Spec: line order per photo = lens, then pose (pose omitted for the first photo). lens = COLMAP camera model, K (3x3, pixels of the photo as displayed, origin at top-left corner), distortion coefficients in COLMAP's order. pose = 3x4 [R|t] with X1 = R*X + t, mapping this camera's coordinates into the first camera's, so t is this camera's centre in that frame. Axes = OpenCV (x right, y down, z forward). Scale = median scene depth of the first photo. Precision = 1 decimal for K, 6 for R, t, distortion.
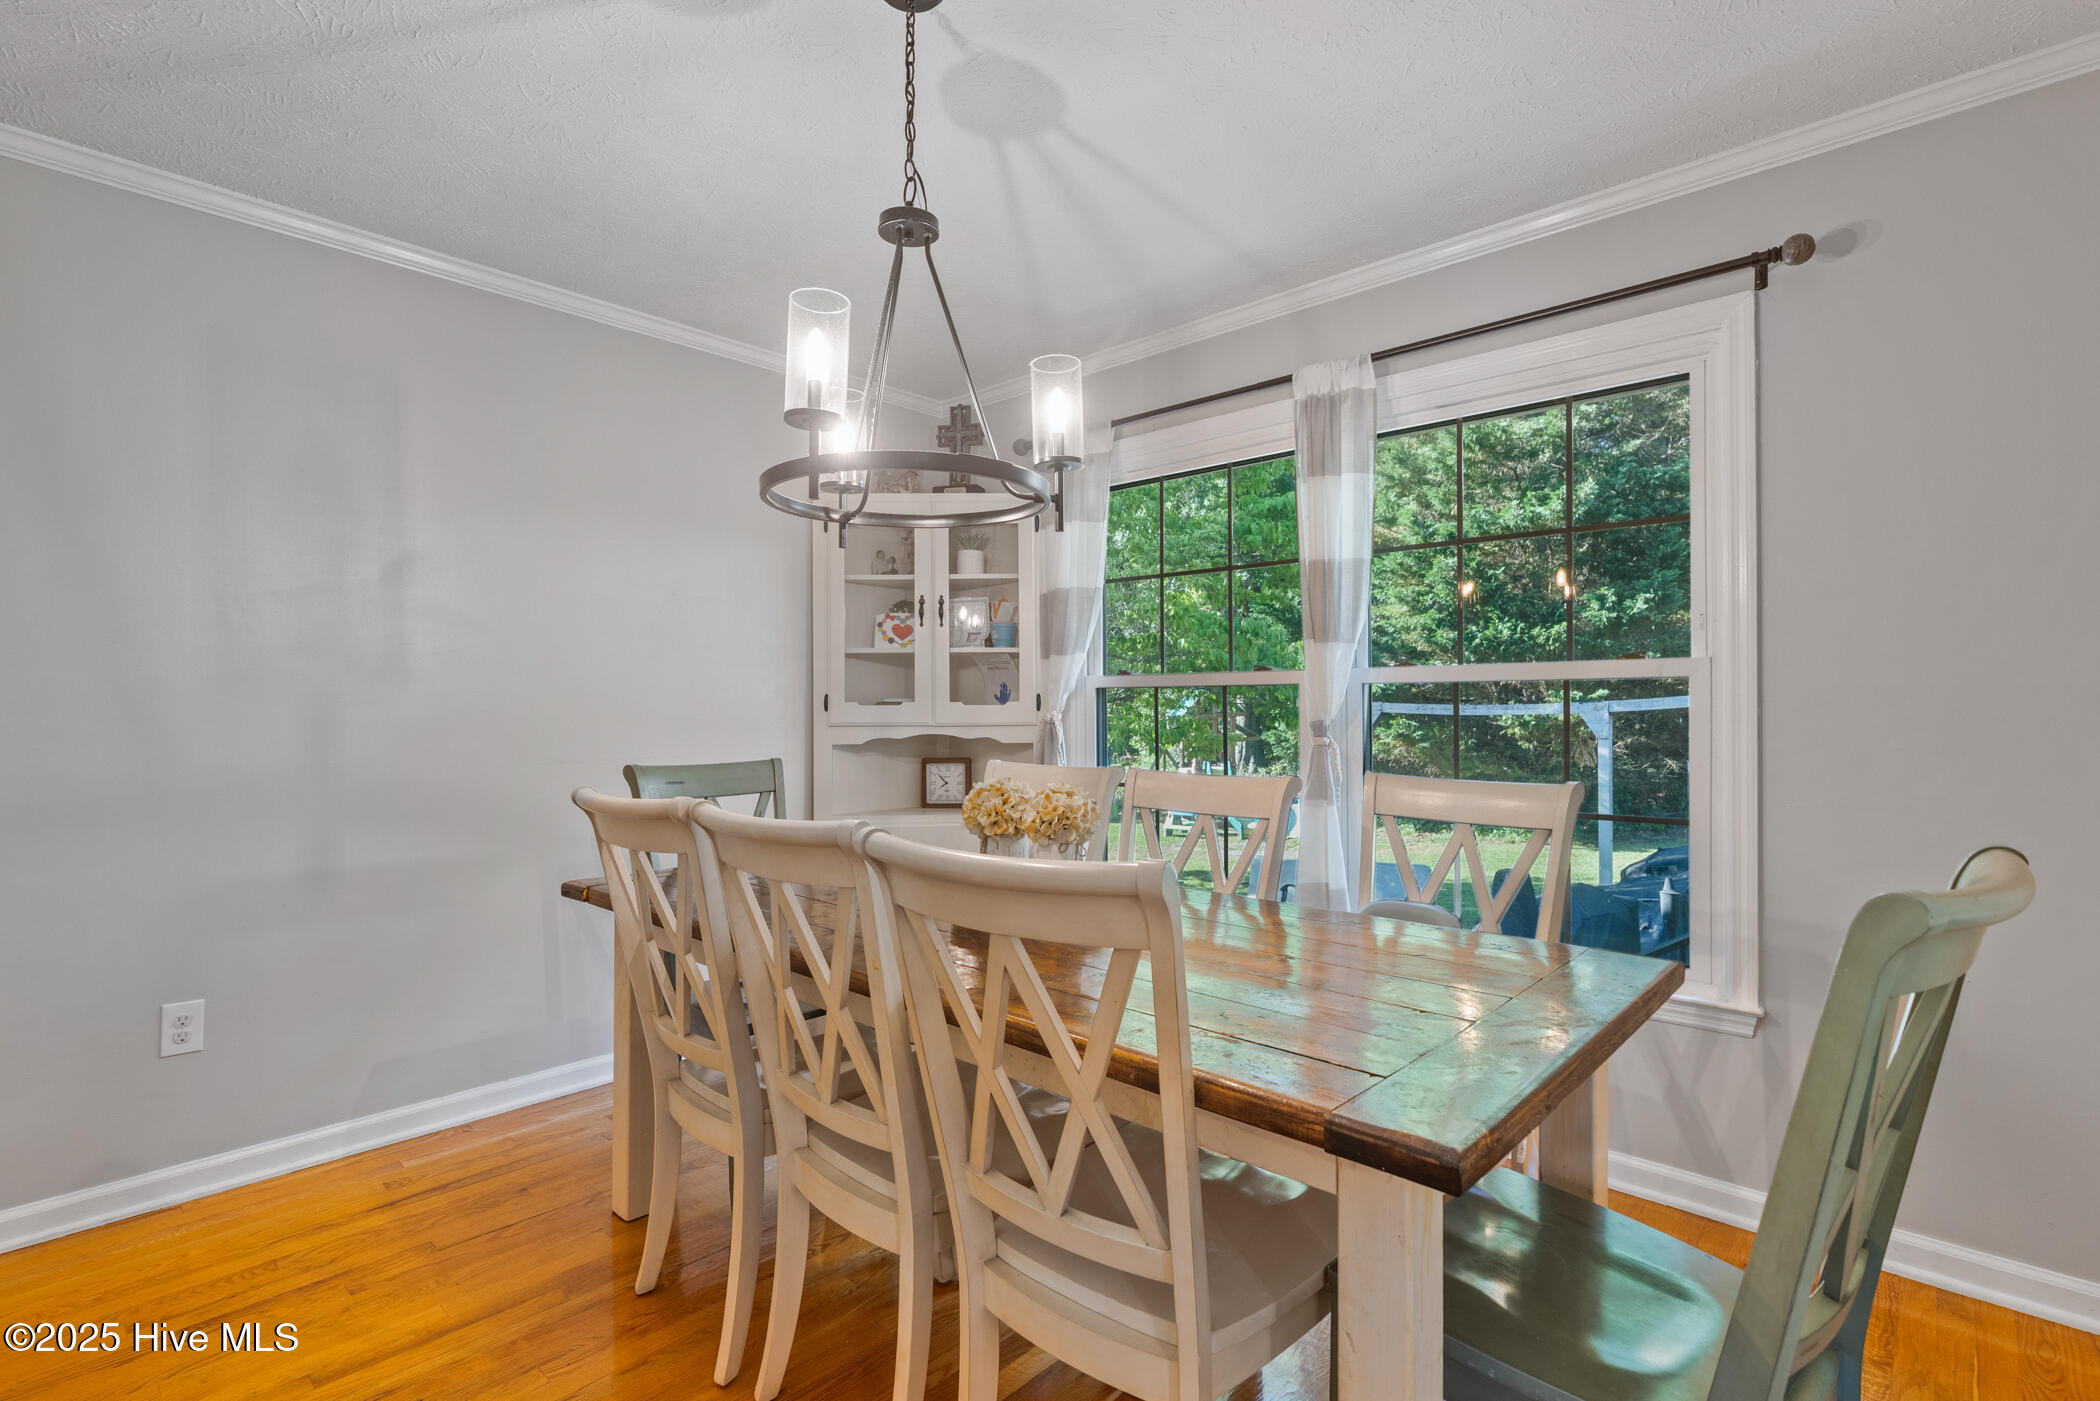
lens RADIAL K [[965.7, 0, 1050.0], [0, 965.7, 700.5], [0, 0, 1]] dist [-0.014285, 0.006193]
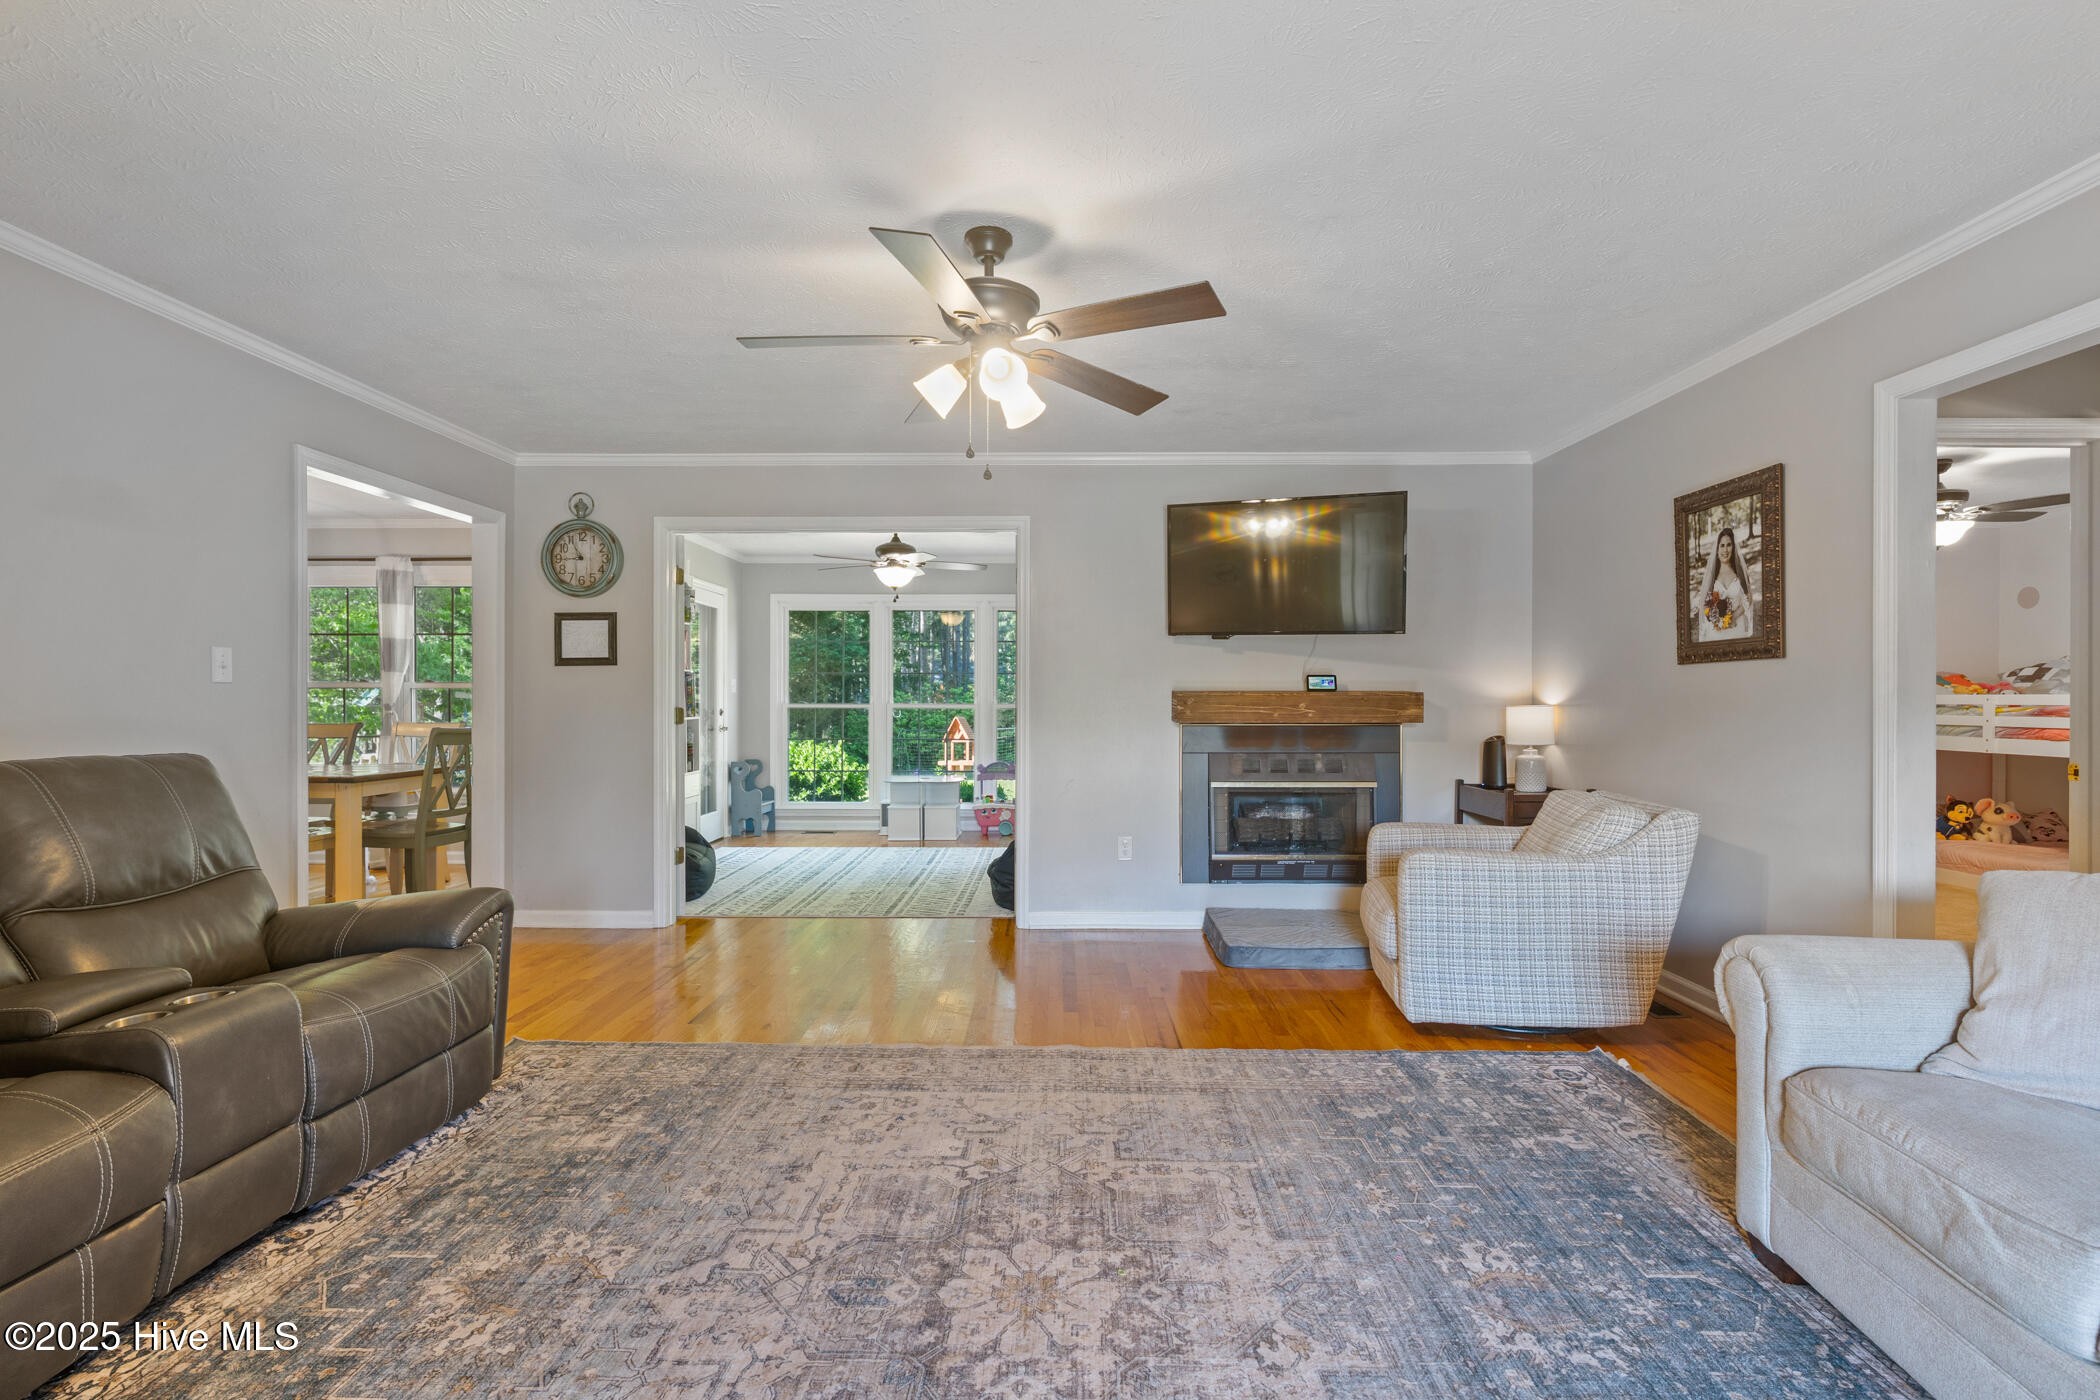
lens RADIAL K [[965.7, 0, 1050.0], [0, 965.7, 700.0], [0, 0, 1]] dist [-0.014285, 0.006193]
pose [[0.741024, -0.000079, 0.671478, -0.089758], [-0.005193, 0.999969, 0.005849, -0.008534], [-0.671458, -0.007821, 0.741001, -1.547589]]
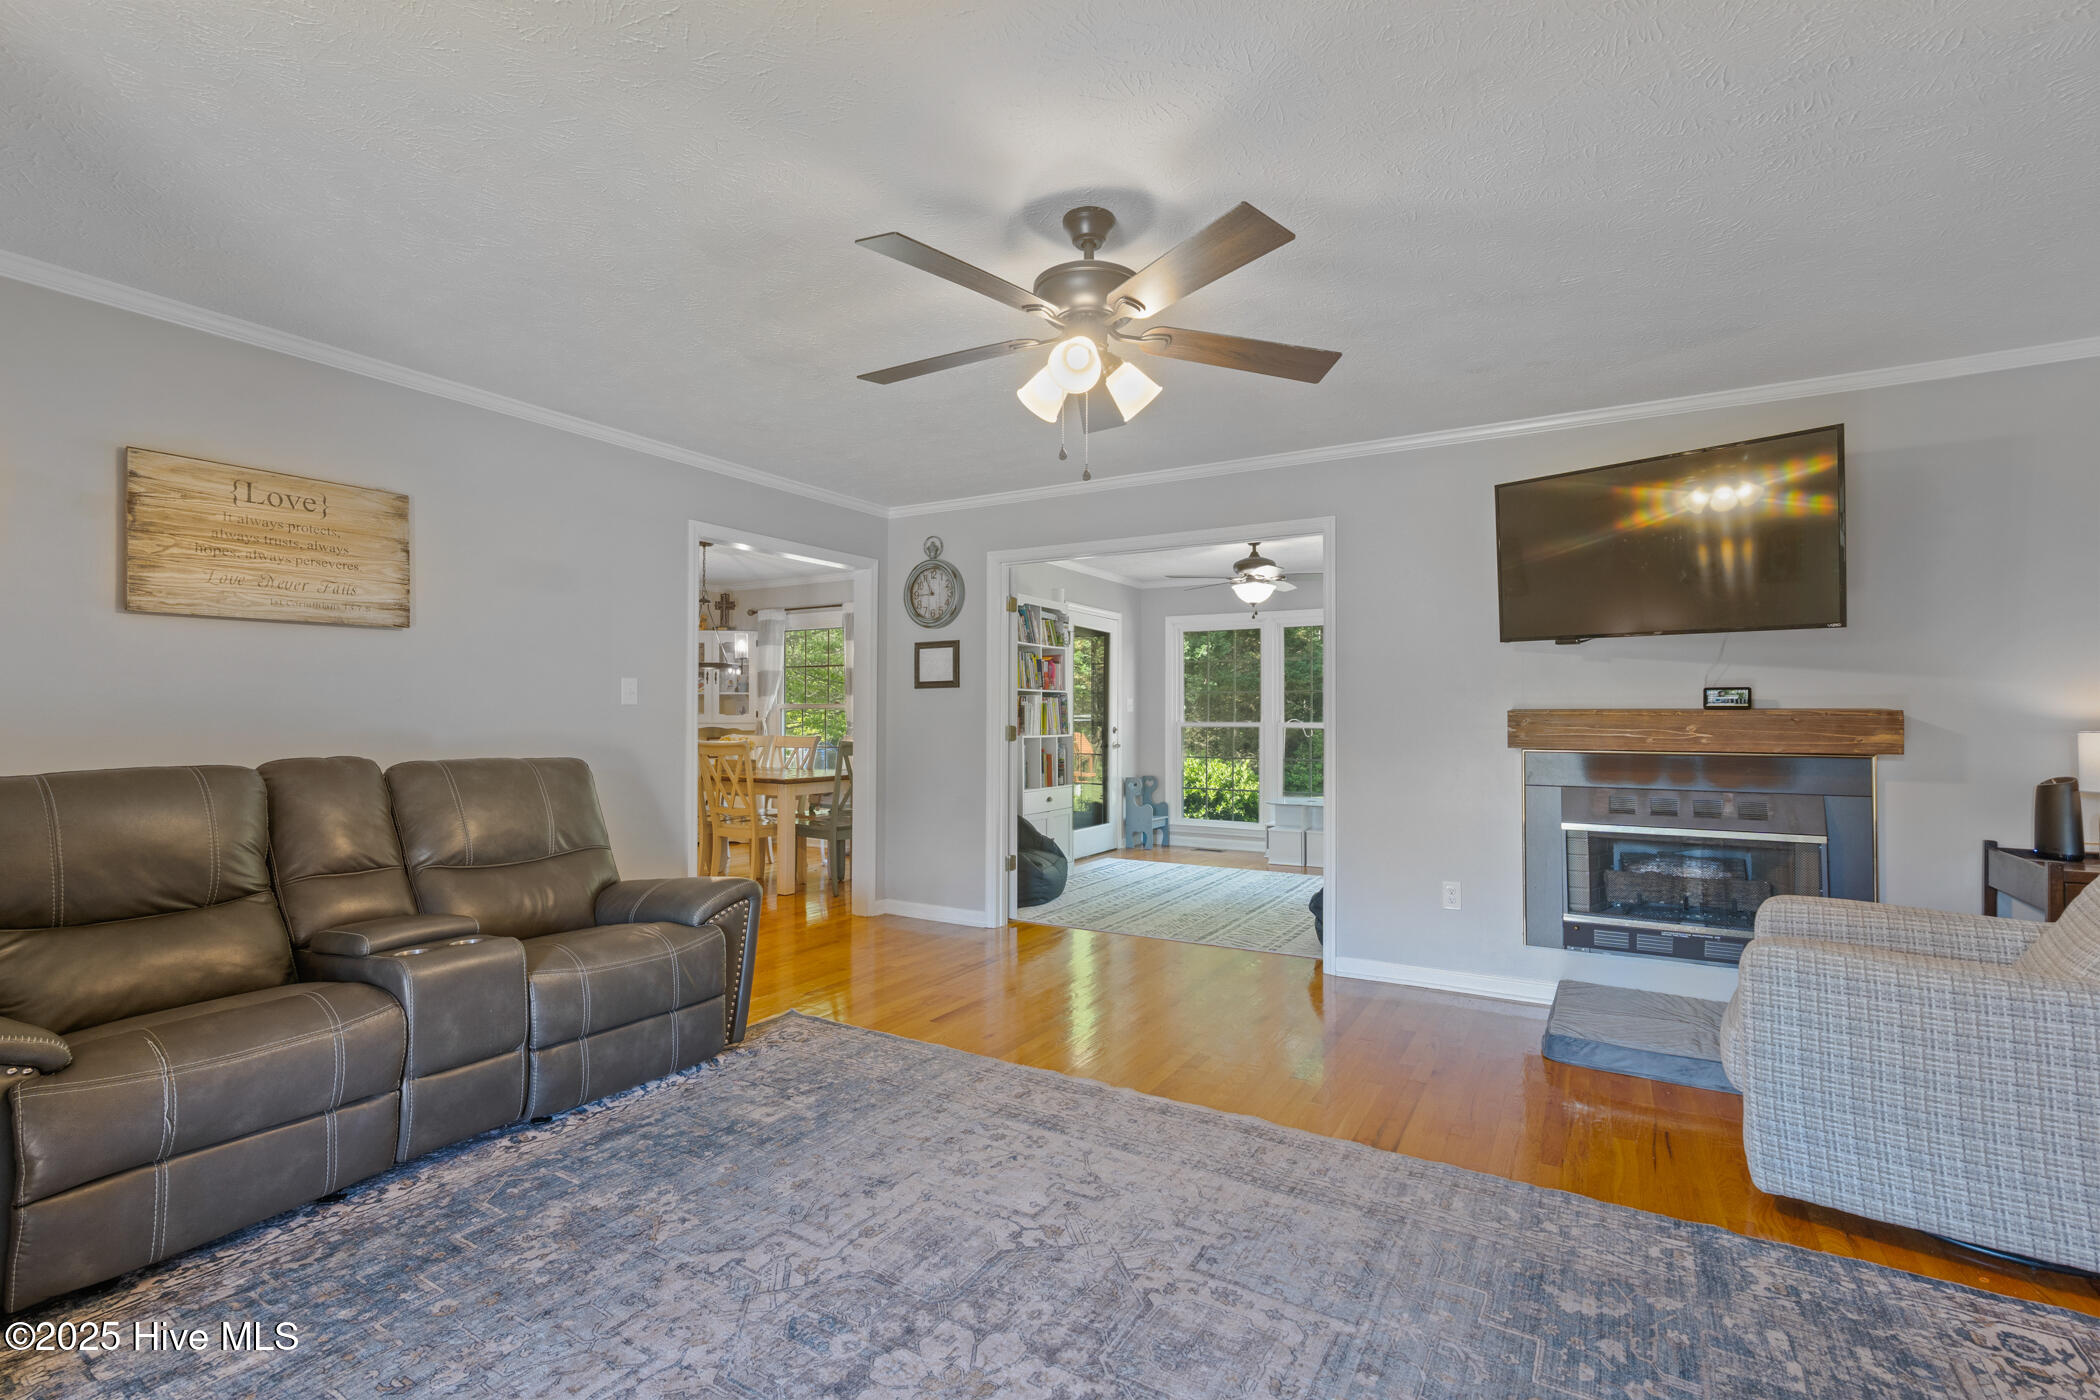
lens RADIAL K [[938.1, 0, 1050.0], [0, 938.1, 700.0], [0, 0, 1]] dist [-0.012207, 0.004622]
pose [[0.977819, 0.006945, 0.209338, 0.232626], [-0.004628, 0.999923, -0.011554, -0.010300], [-0.209403, 0.010329, 0.977775, -1.610704]]
